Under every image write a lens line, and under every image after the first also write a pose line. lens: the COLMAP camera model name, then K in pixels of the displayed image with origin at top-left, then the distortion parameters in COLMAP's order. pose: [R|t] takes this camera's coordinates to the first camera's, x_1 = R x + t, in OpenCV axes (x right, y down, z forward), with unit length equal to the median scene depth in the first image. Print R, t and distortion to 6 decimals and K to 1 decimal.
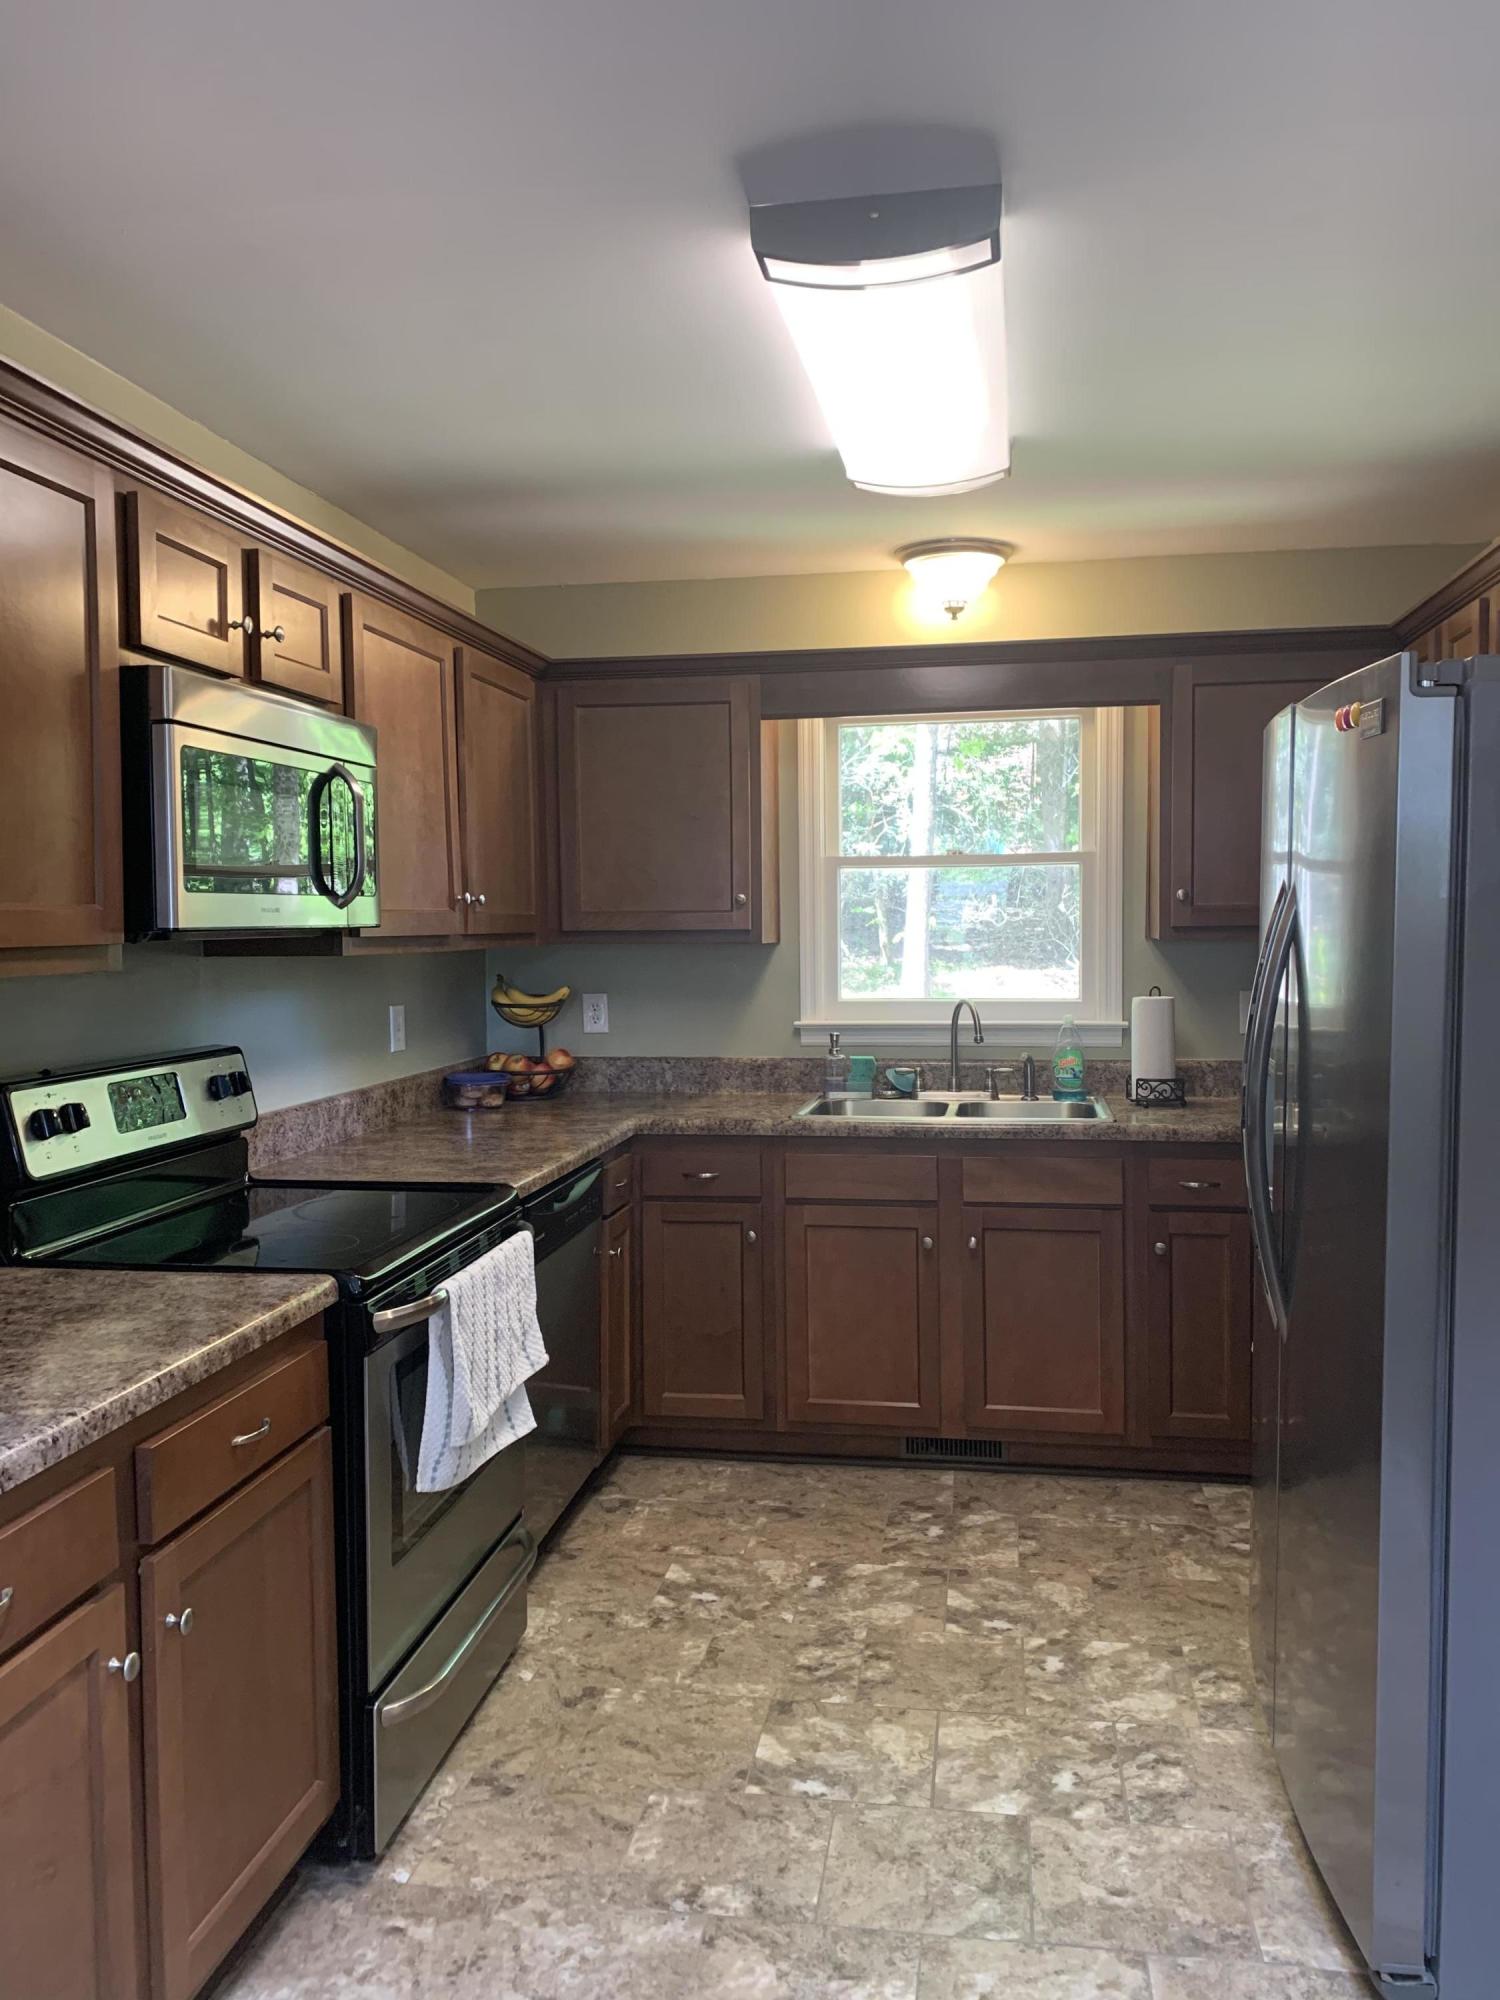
lens RADIAL K [[1526.0, 0, 744.5], [0, 1526.0, 987.6], [0, 0, 1]] dist [0.021309, -0.023384]
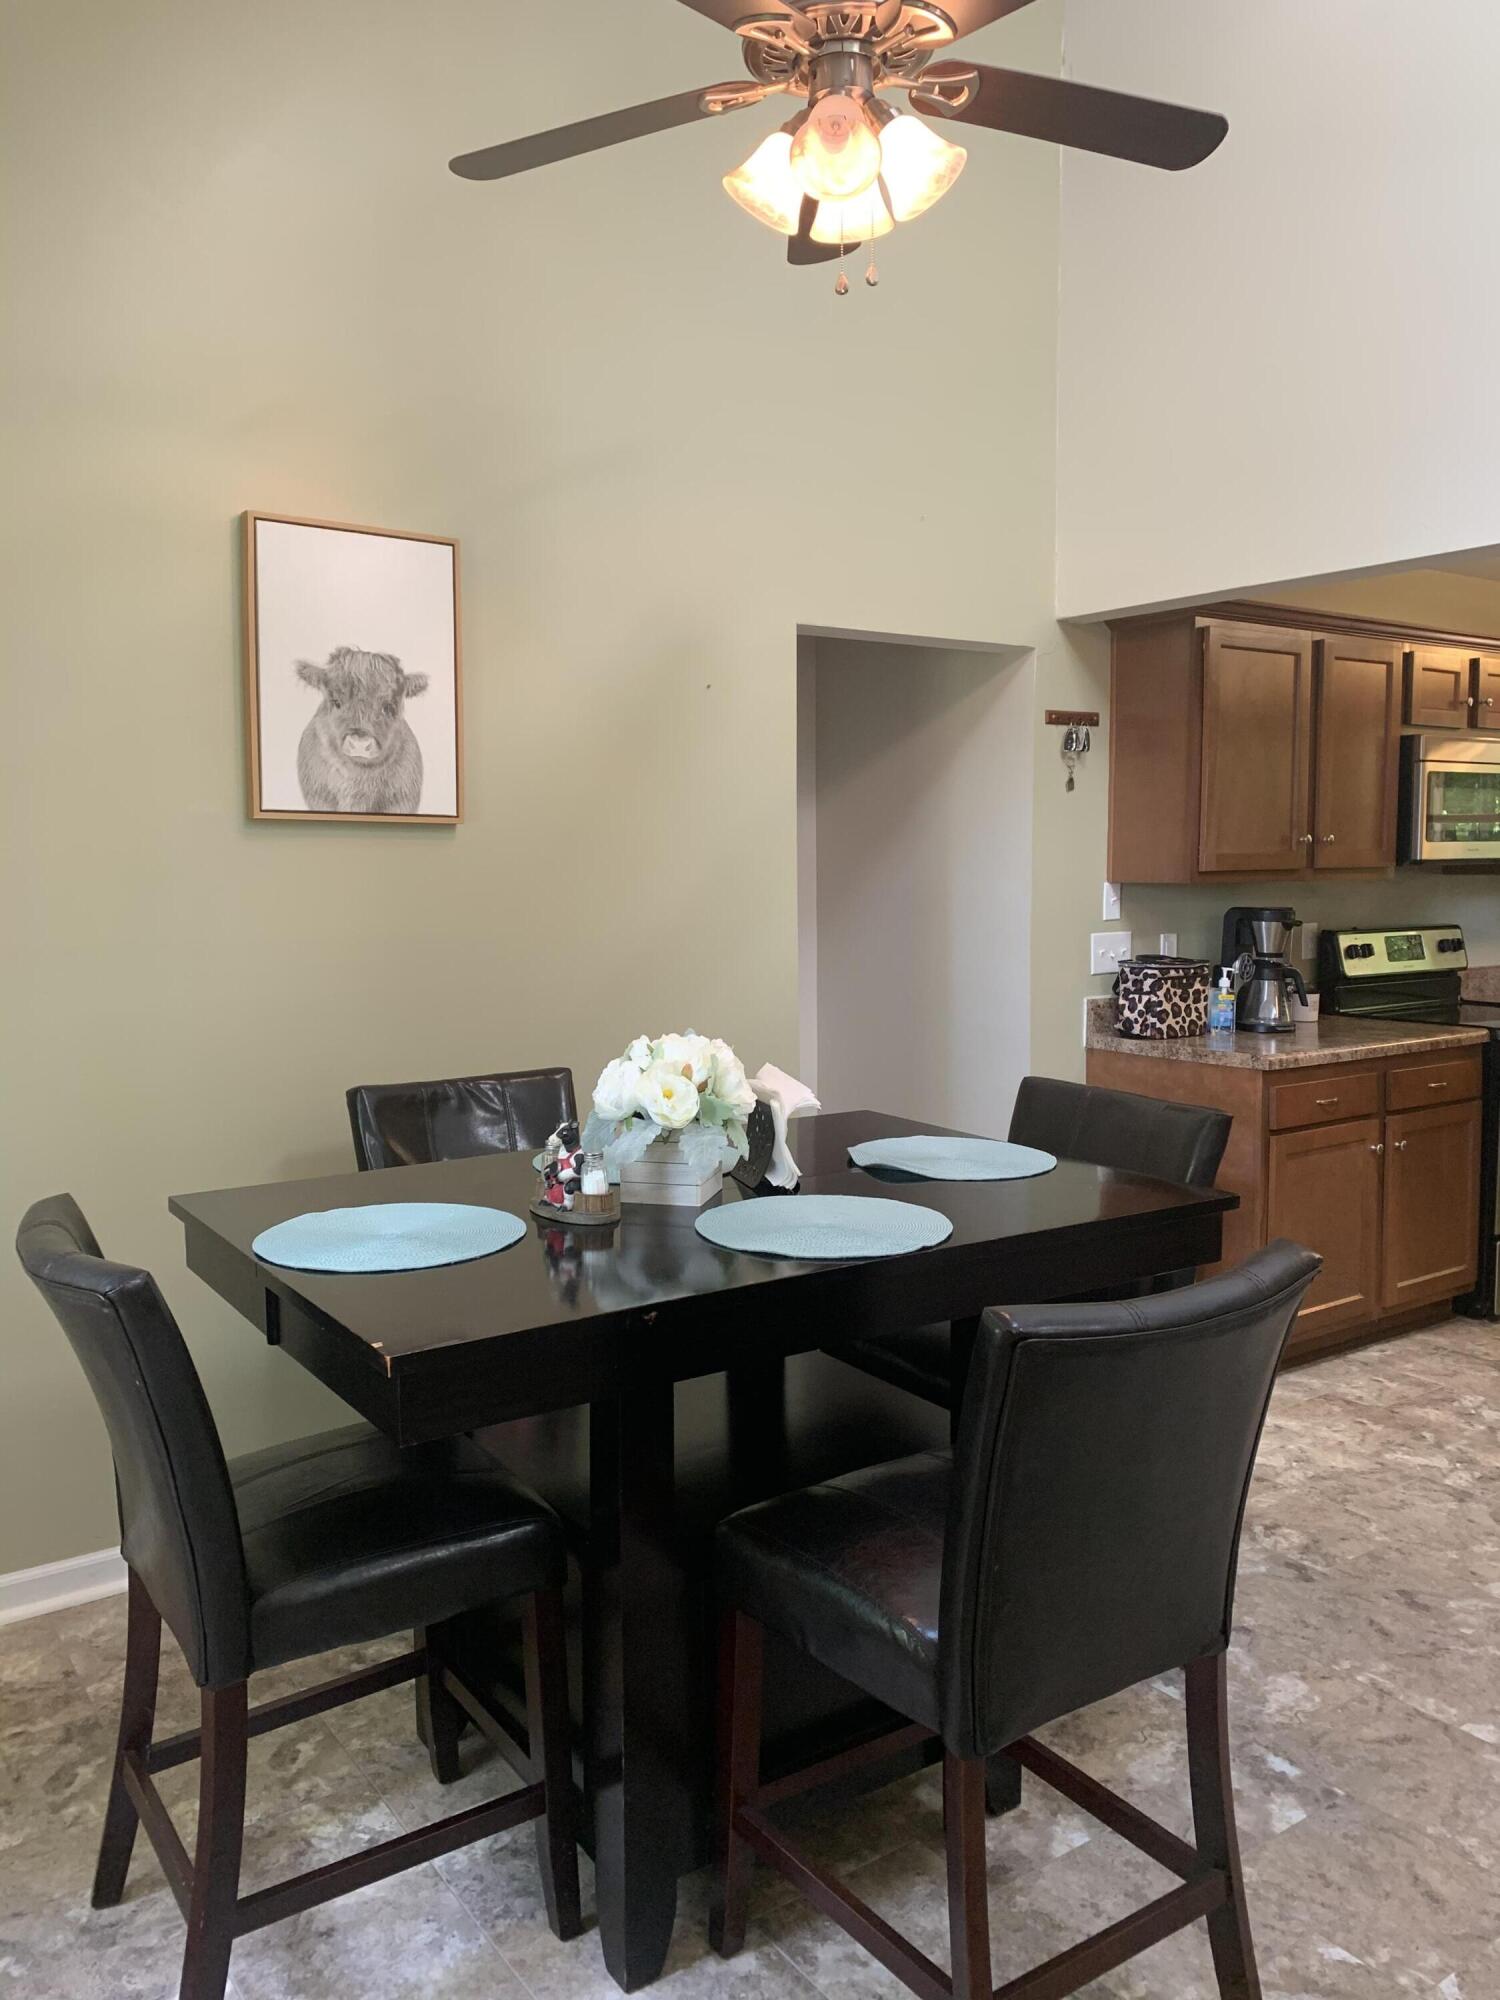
lens RADIAL K [[1526.0, 0, 757.8], [0, 1526.0, 1002.9], [0, 0, 1]] dist [0.021309, -0.023384]
pose [[0.705282, 0.068783, -0.705582, 0.446666], [-0.026126, 0.997128, 0.071089, 0.029575], [0.708445, -0.031703, 0.705053, -1.045971]]
